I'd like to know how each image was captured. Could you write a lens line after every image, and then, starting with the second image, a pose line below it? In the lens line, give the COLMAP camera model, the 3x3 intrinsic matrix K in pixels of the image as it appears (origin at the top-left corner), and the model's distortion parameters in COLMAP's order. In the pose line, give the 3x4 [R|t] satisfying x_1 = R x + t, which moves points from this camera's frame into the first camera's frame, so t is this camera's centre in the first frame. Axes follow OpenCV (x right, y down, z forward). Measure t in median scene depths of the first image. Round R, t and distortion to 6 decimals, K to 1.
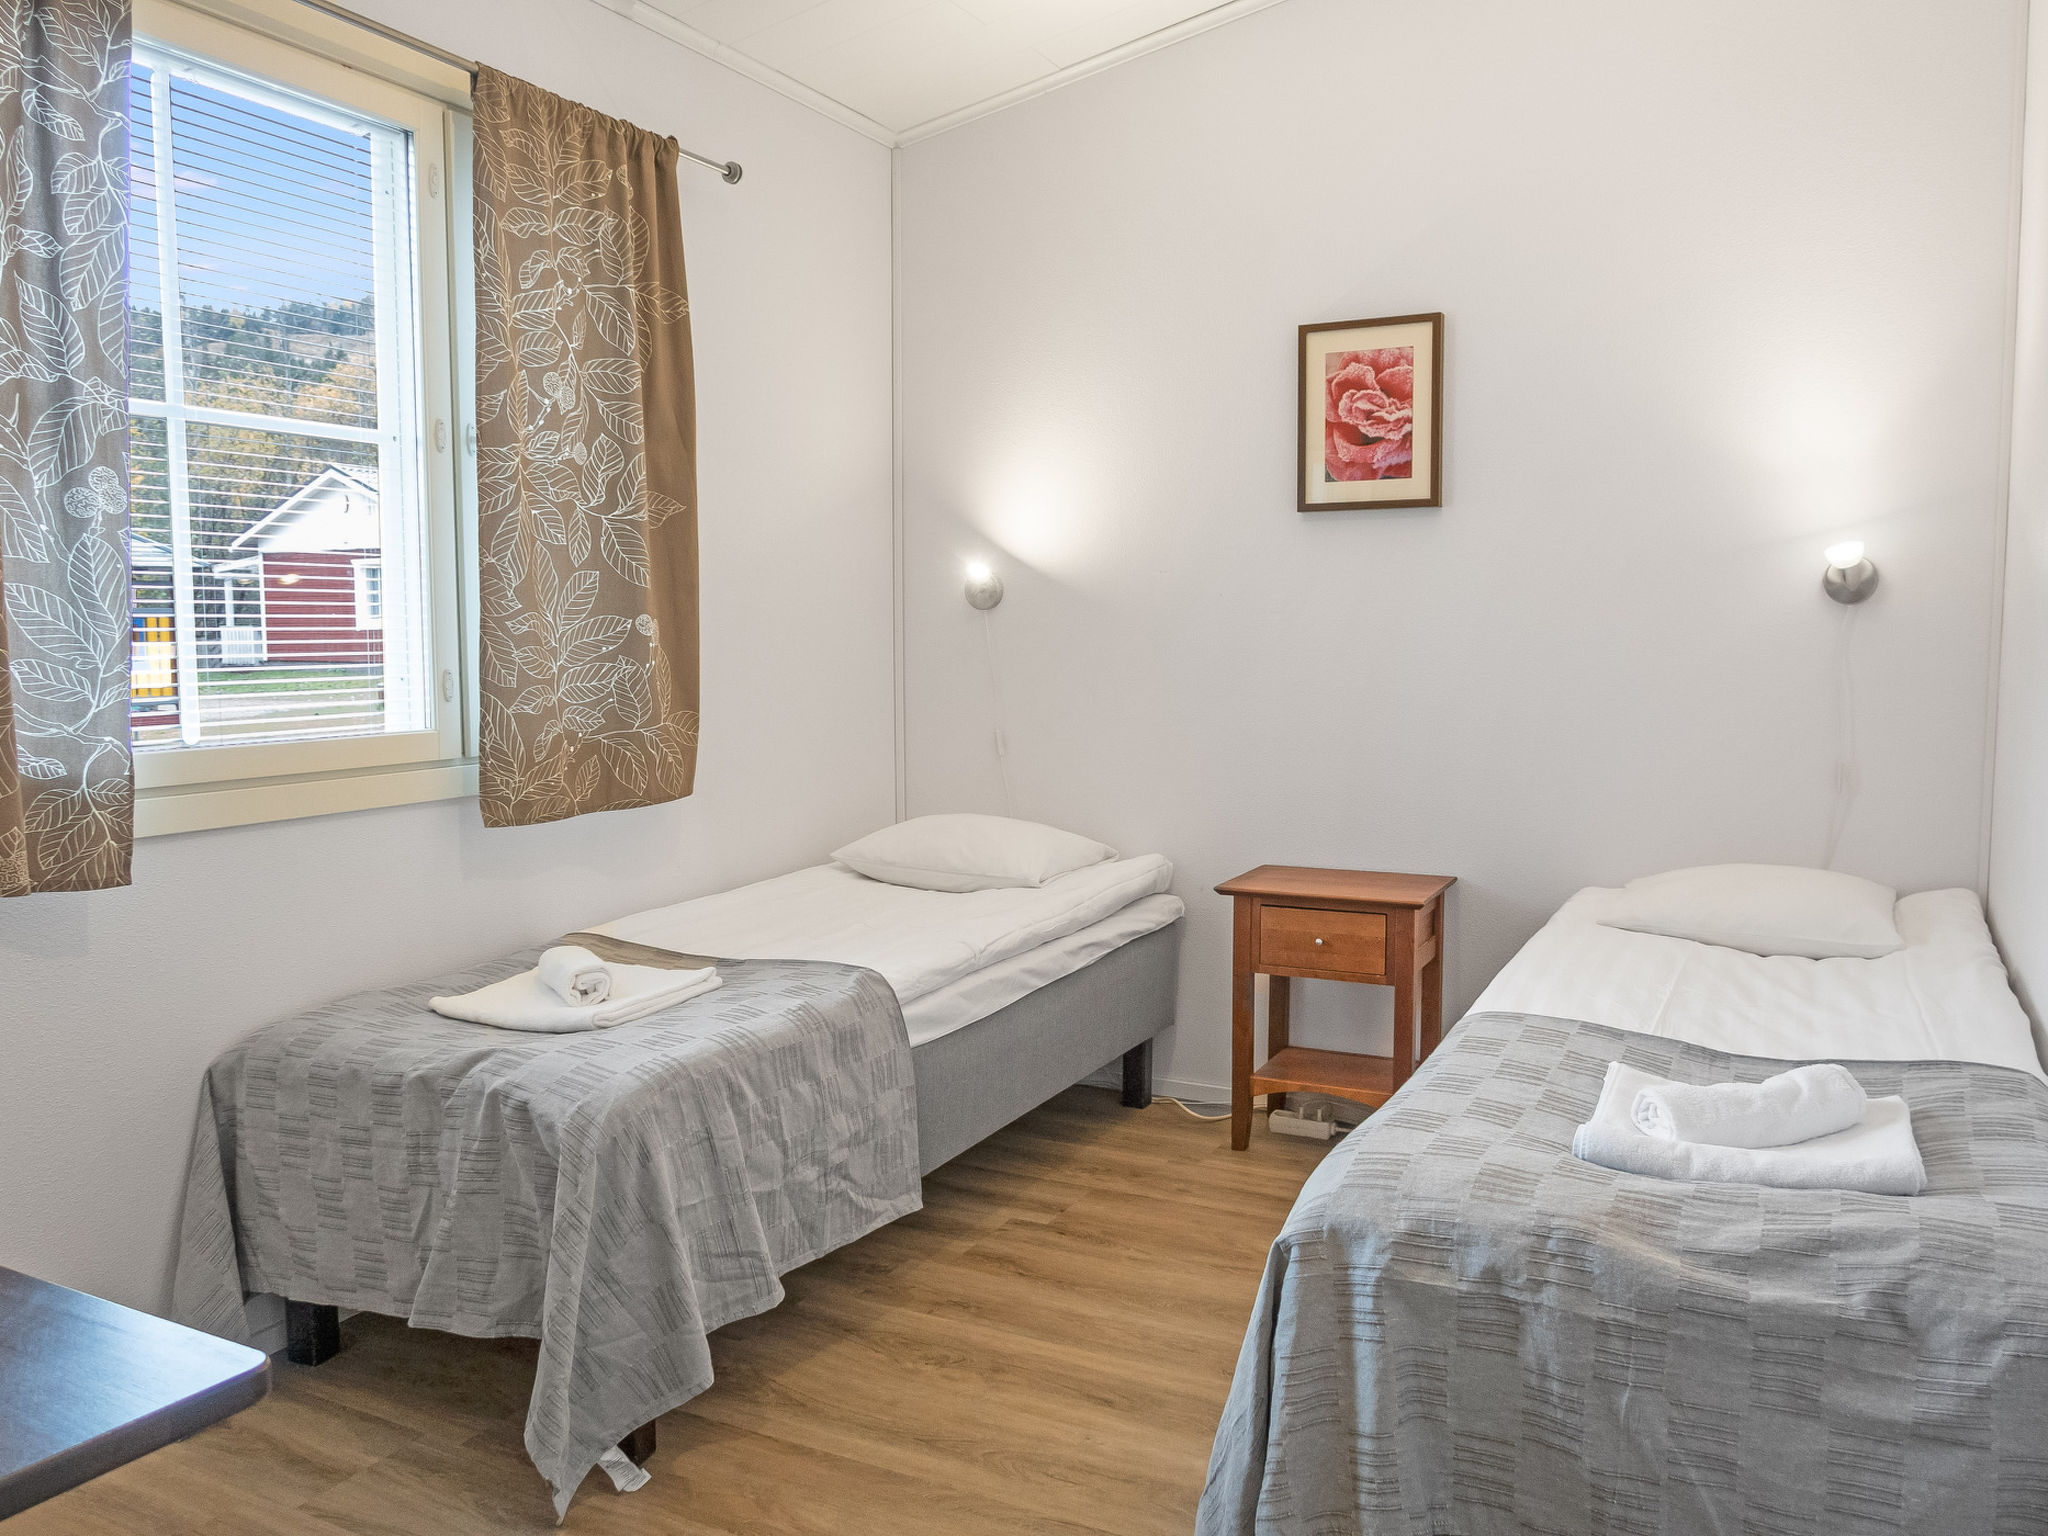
lens RADIAL K [[1557.6, 0, 1024.0], [0, 1557.6, 768.0], [0, 0, 1]] dist [-0.049136, 0.026805]
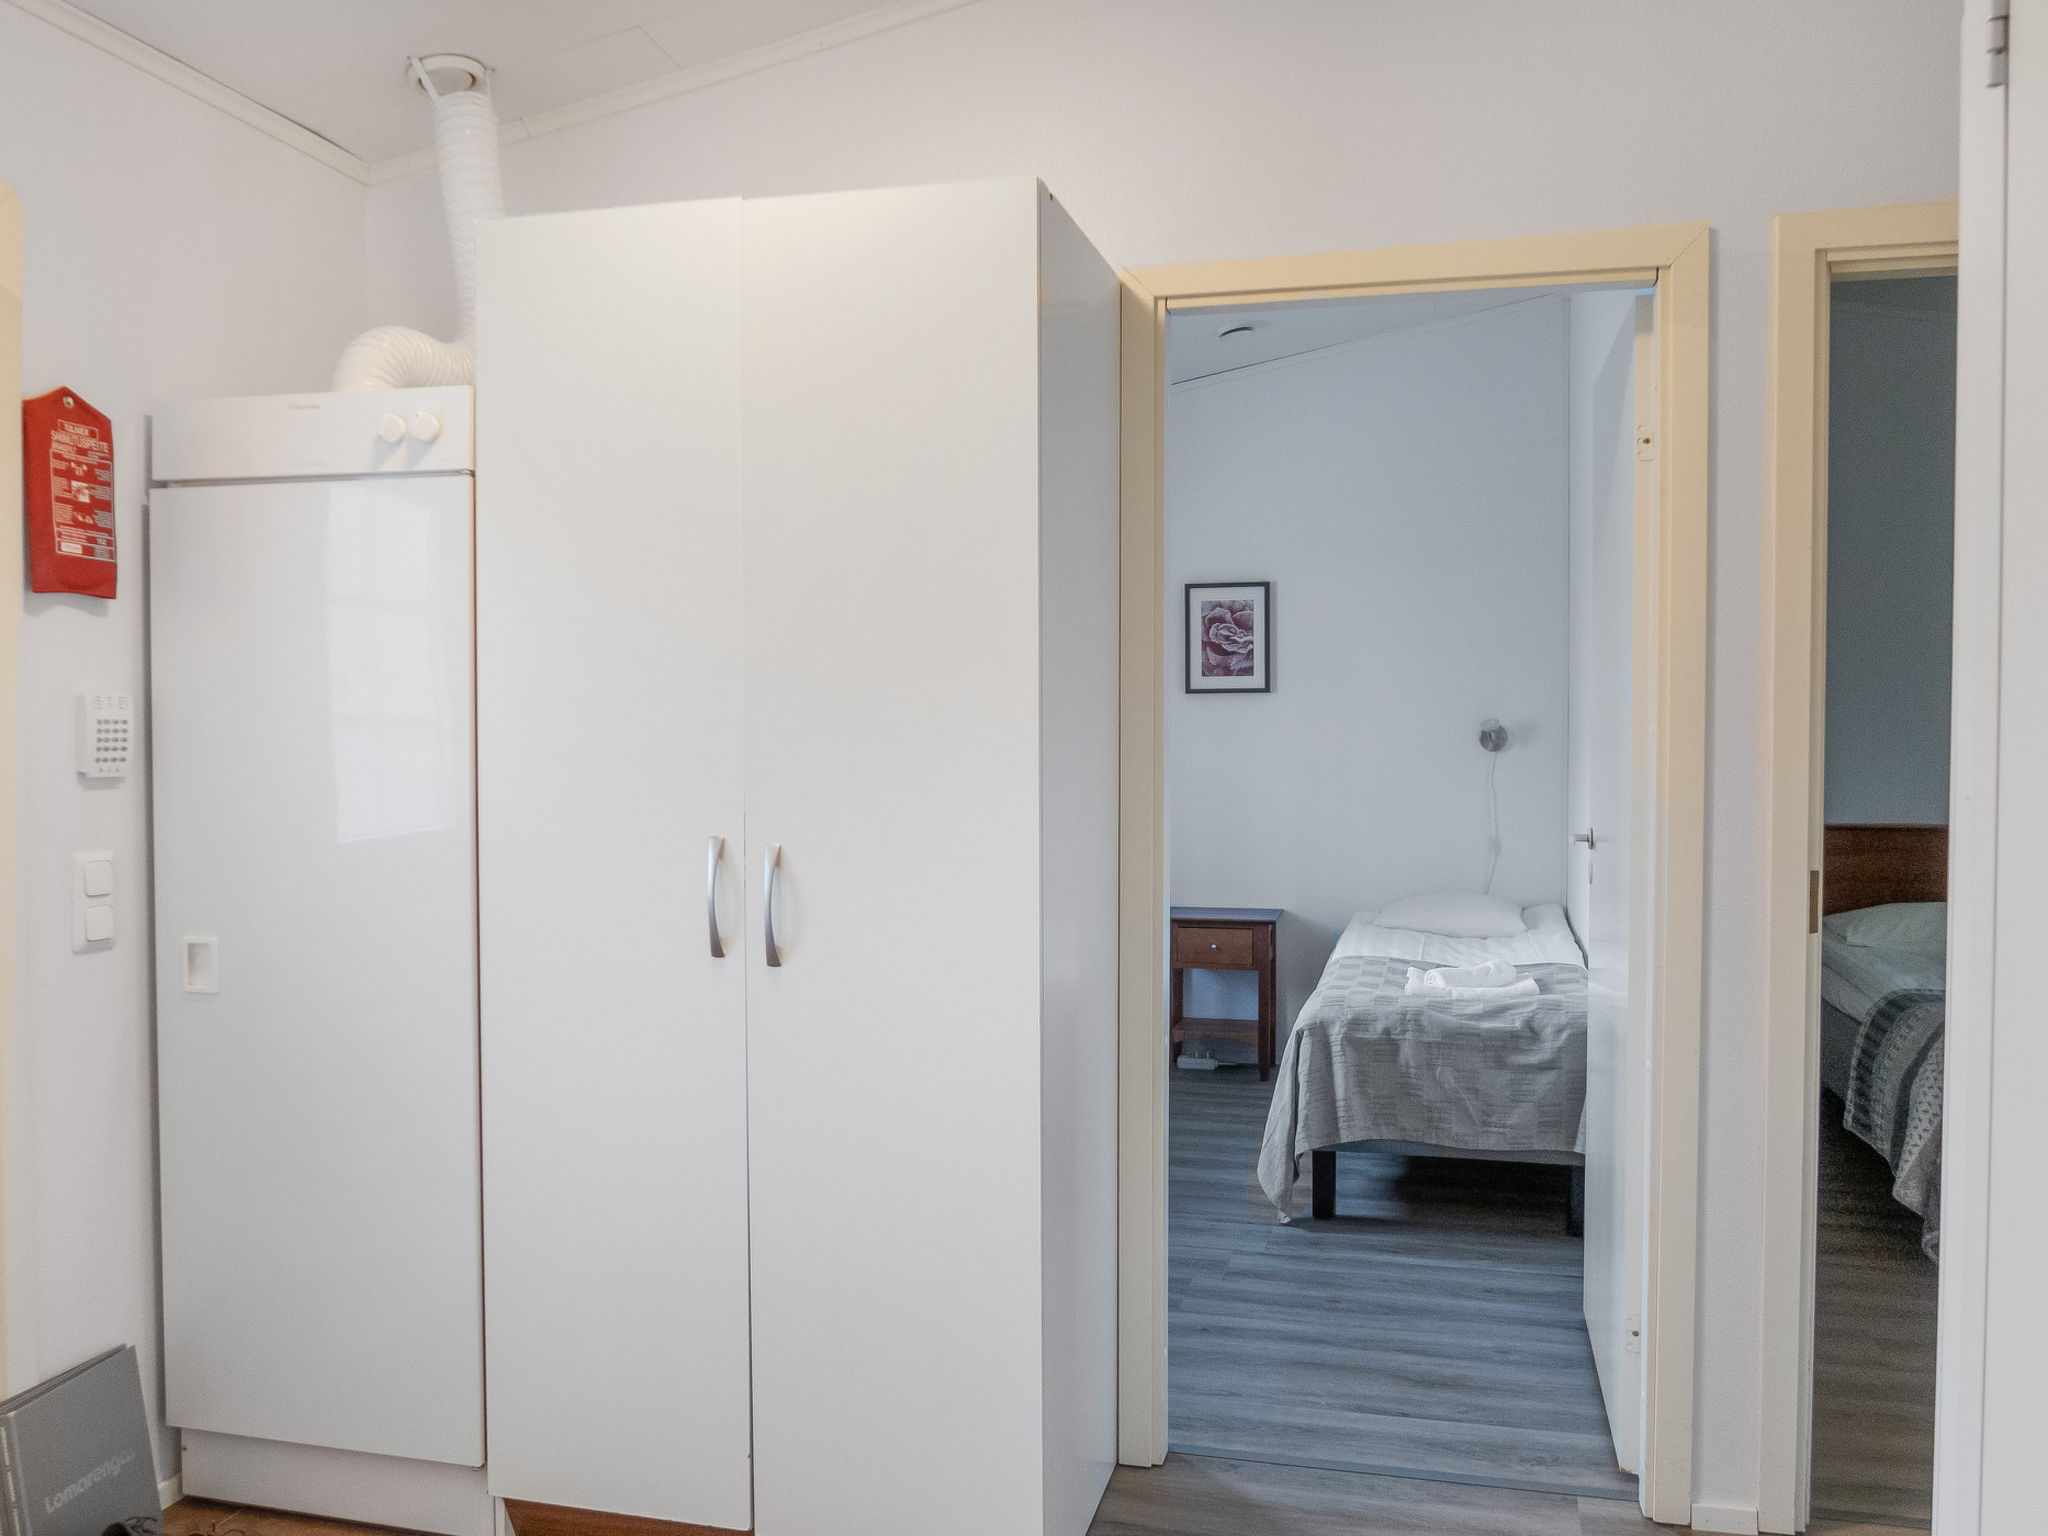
lens RADIAL K [[1597.4, 0, 1024.0], [0, 1597.4, 768.0], [0, 0, 1]] dist [-0.031871, 0.014005]
pose [[0.976037, -0.003063, 0.217581, -0.817420], [0.017057, 0.997901, -0.062465, 0.043832], [-0.216934, 0.064680, 0.974041, -1.406742]]
